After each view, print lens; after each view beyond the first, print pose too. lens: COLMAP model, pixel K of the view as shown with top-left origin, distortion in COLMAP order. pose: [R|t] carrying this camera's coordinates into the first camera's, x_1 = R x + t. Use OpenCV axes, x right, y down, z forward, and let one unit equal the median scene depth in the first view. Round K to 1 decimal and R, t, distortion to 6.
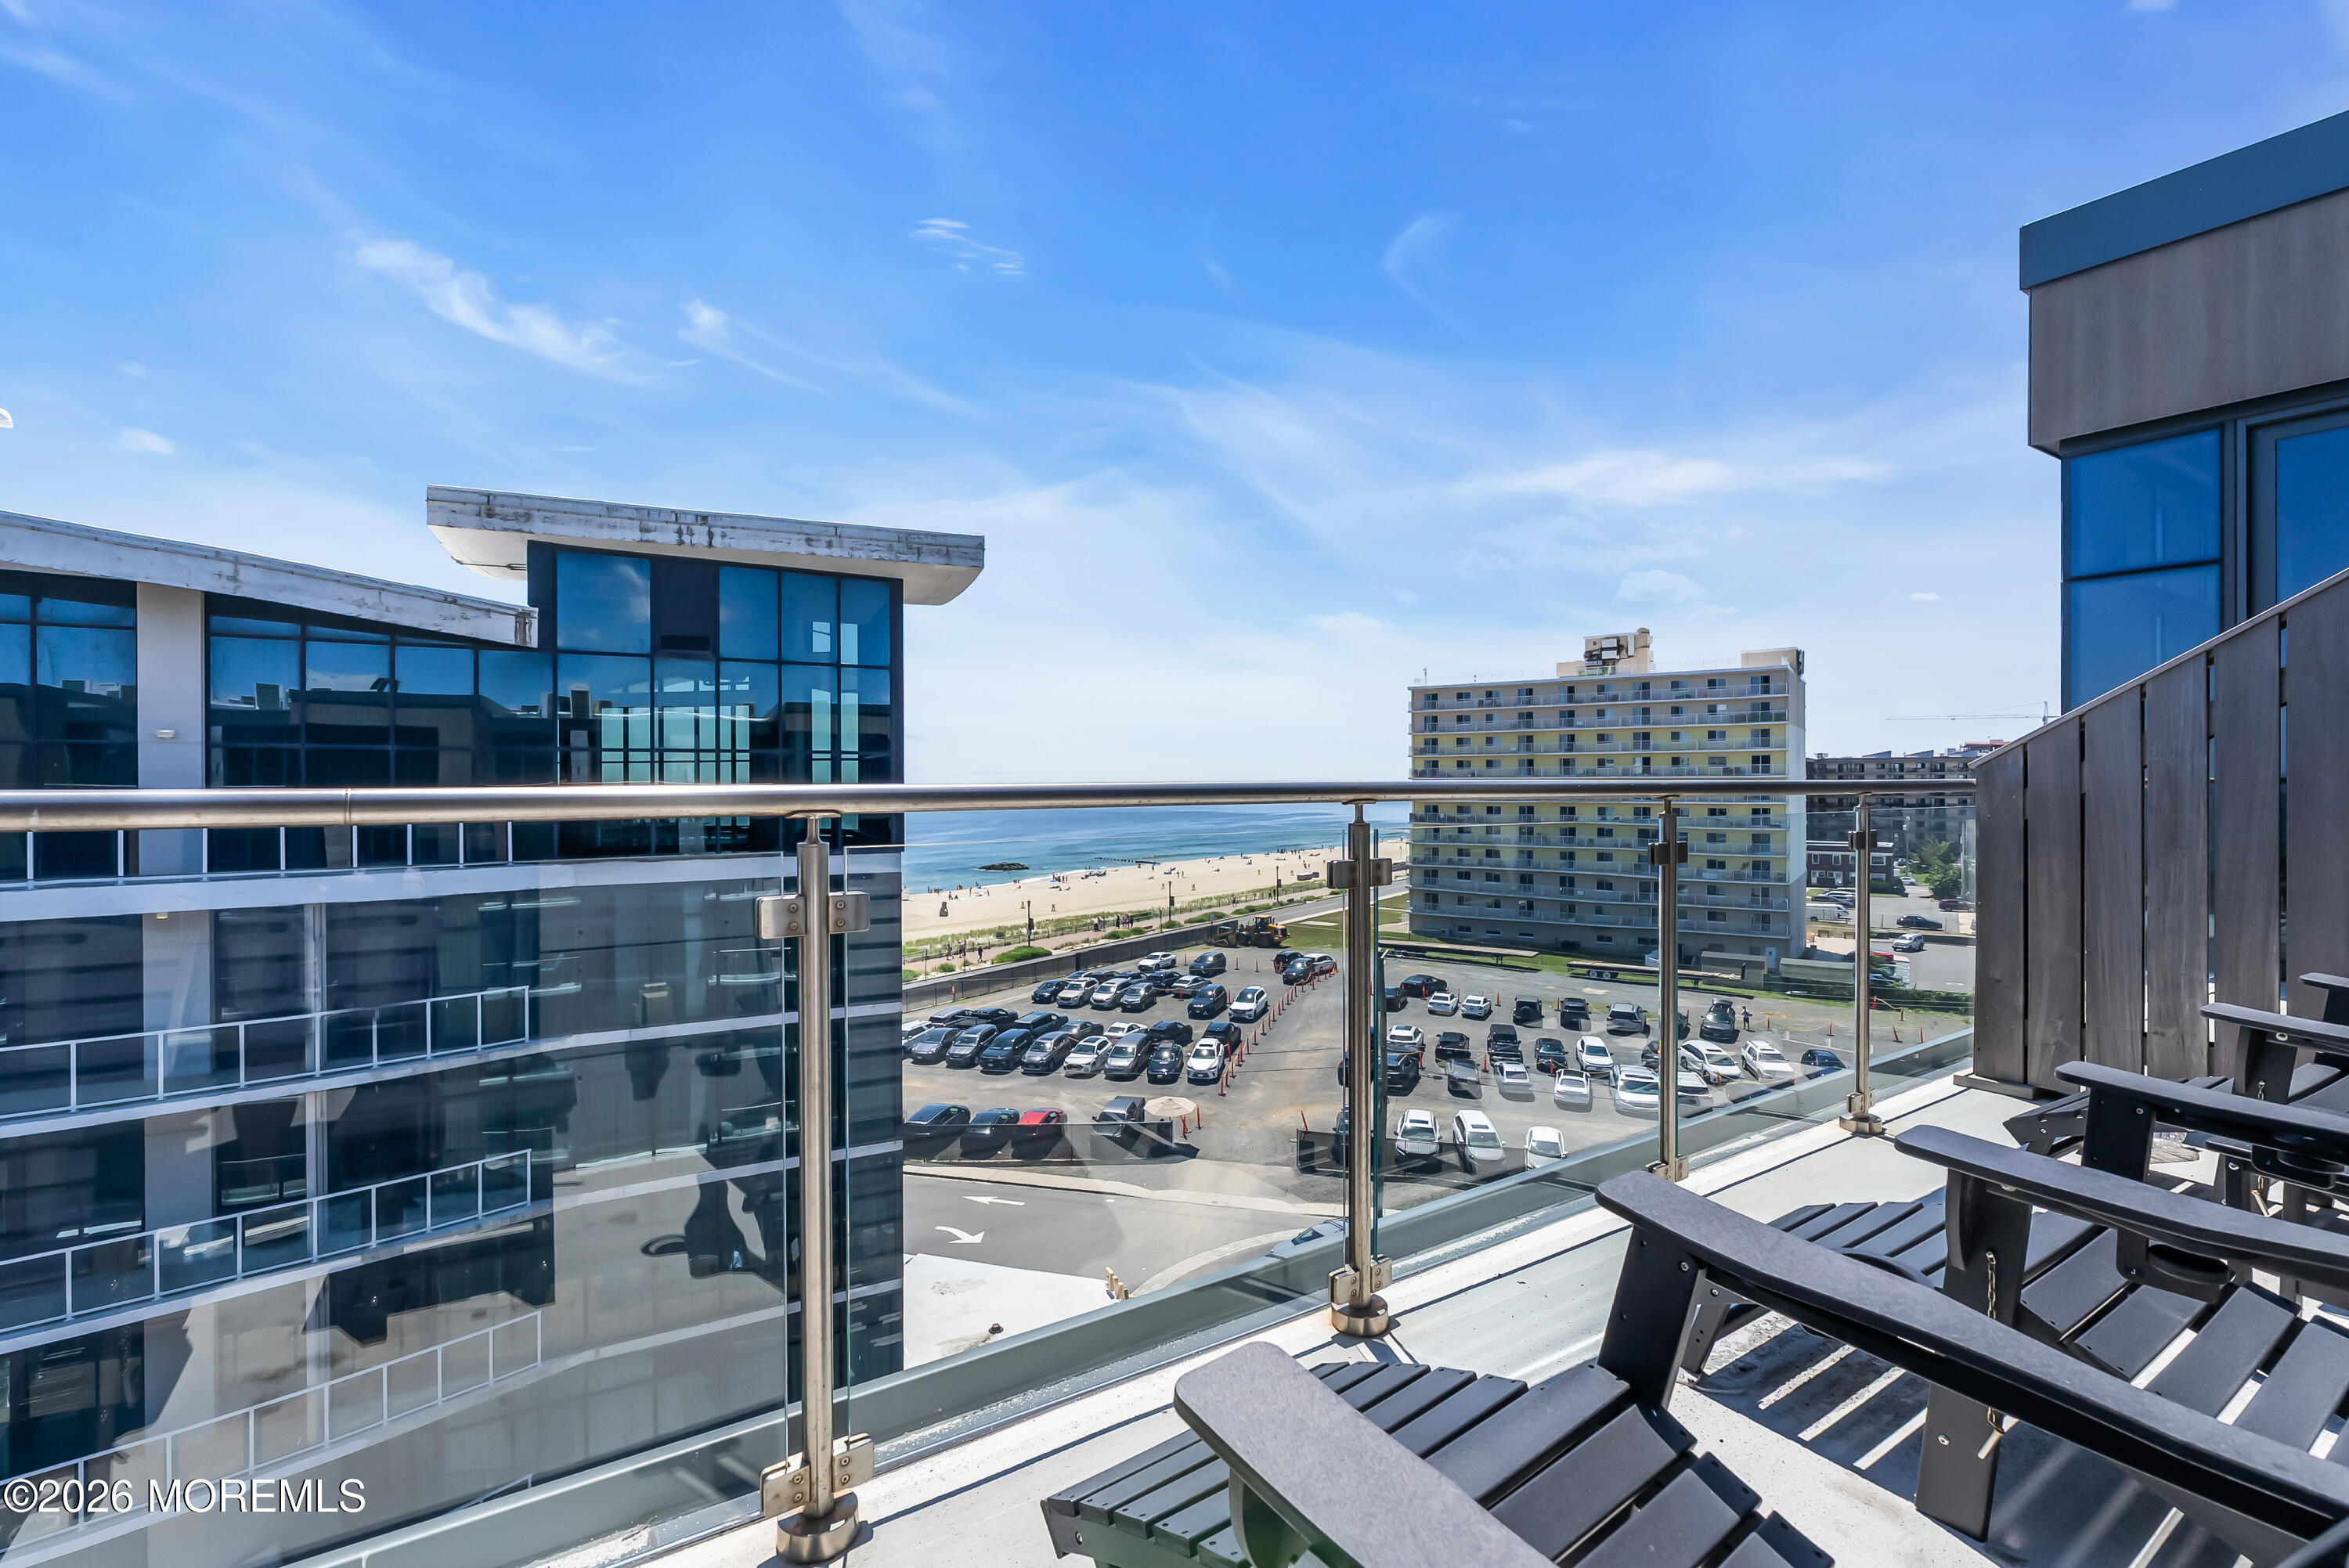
lens RADIAL K [[1055.0, 0, 1185.7], [0, 1055.0, 779.4], [0, 0, 1]] dist [-0.011920, -0.000531]
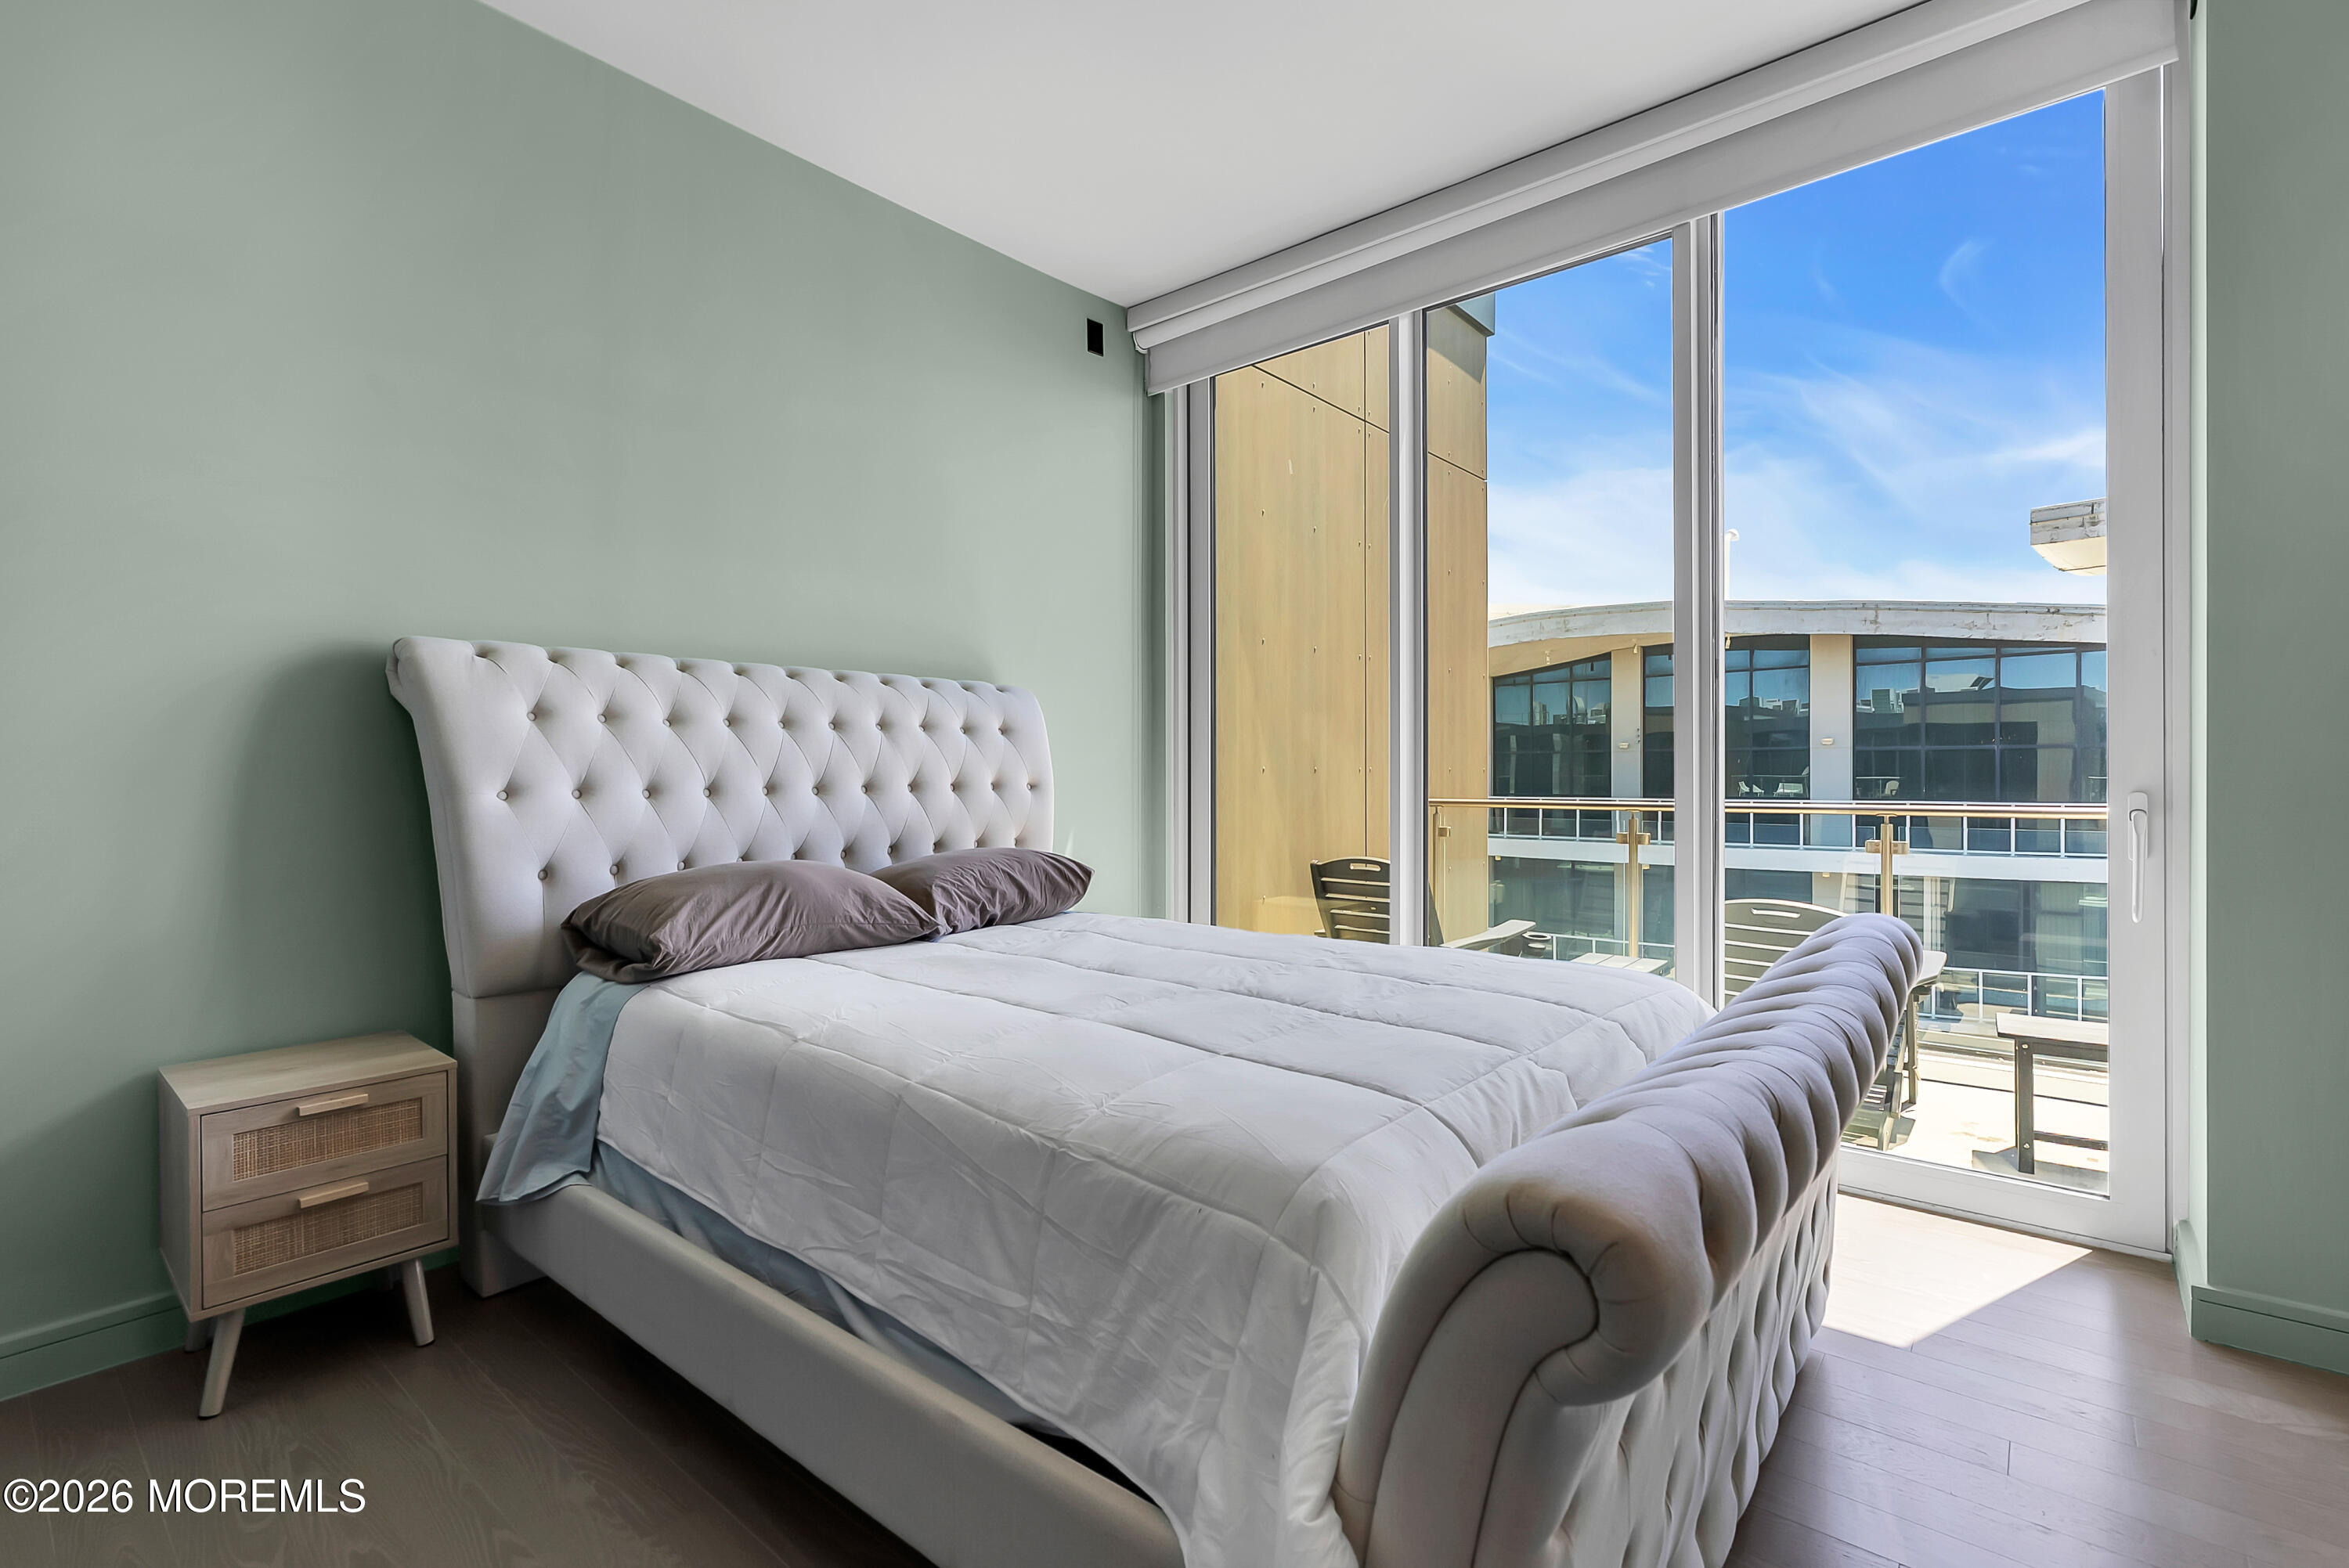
lens RADIAL K [[1065.1, 0, 1175.0], [0, 1065.1, 778.1], [0, 0, 1]] dist [-0.002917, -0.000592]
pose [[0.267538, 0.008575, -0.963509, 0.124589], [0.004381, 0.999939, 0.010116, -0.012925], [0.963537, -0.006928, 0.267484, -0.182033]]
